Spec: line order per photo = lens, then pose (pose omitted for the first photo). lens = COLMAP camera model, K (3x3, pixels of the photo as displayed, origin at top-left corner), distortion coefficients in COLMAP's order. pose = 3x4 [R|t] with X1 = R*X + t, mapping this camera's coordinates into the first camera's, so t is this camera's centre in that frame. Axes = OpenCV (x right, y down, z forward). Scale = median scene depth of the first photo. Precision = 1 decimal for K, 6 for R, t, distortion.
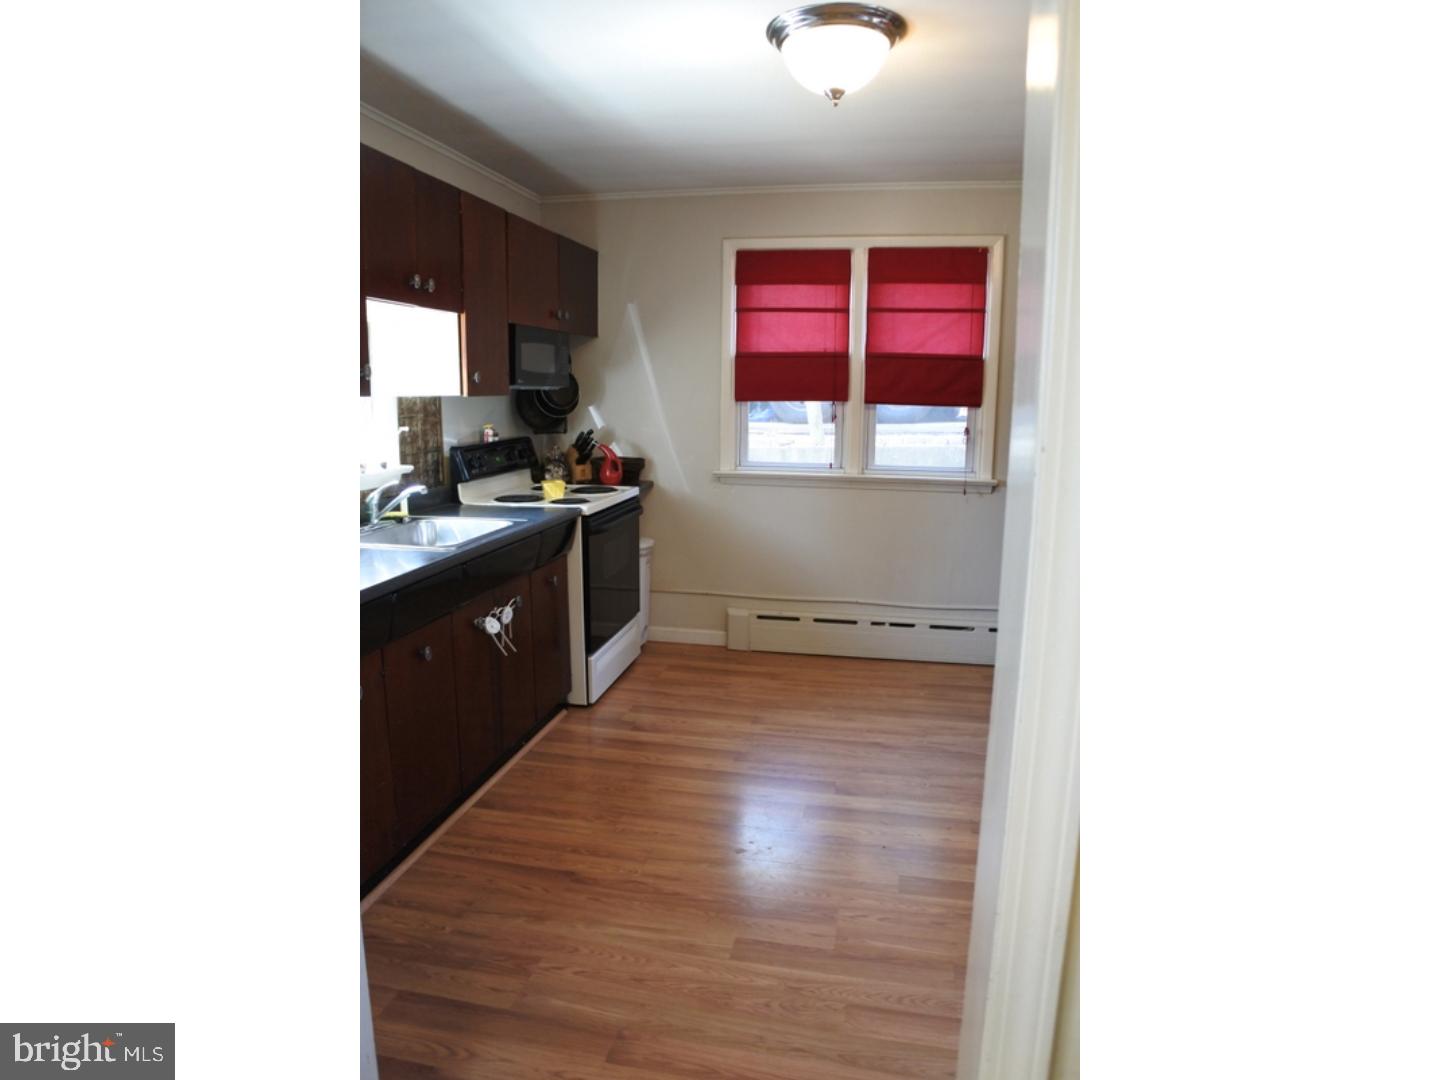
lens RADIAL K [[862.3, 0, 720.0], [0, 862.3, 540.0], [0, 0, 1]] dist [-0.069492, 0.002855]
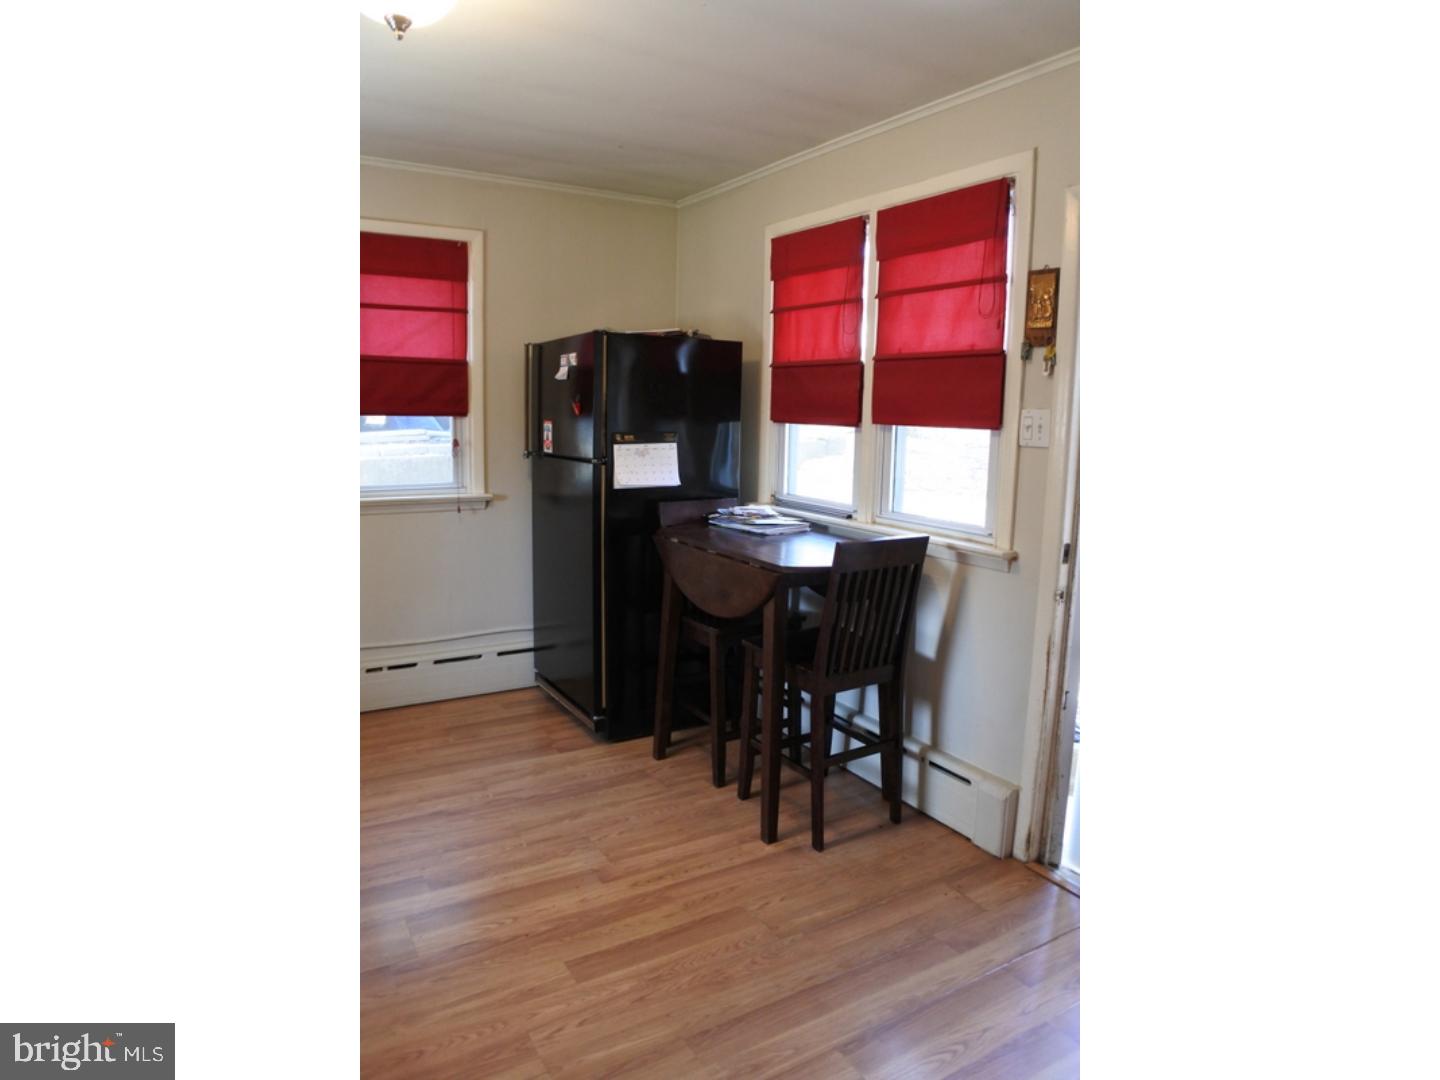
lens RADIAL K [[862.3, 0, 720.0], [0, 862.3, 540.0], [0, 0, 1]] dist [-0.069492, 0.002855]
pose [[0.745513, -0.101881, 0.658658, -0.125168], [0.106621, 0.993751, 0.033033, -0.027495], [-0.657907, 0.045600, 0.751717, 0.152639]]
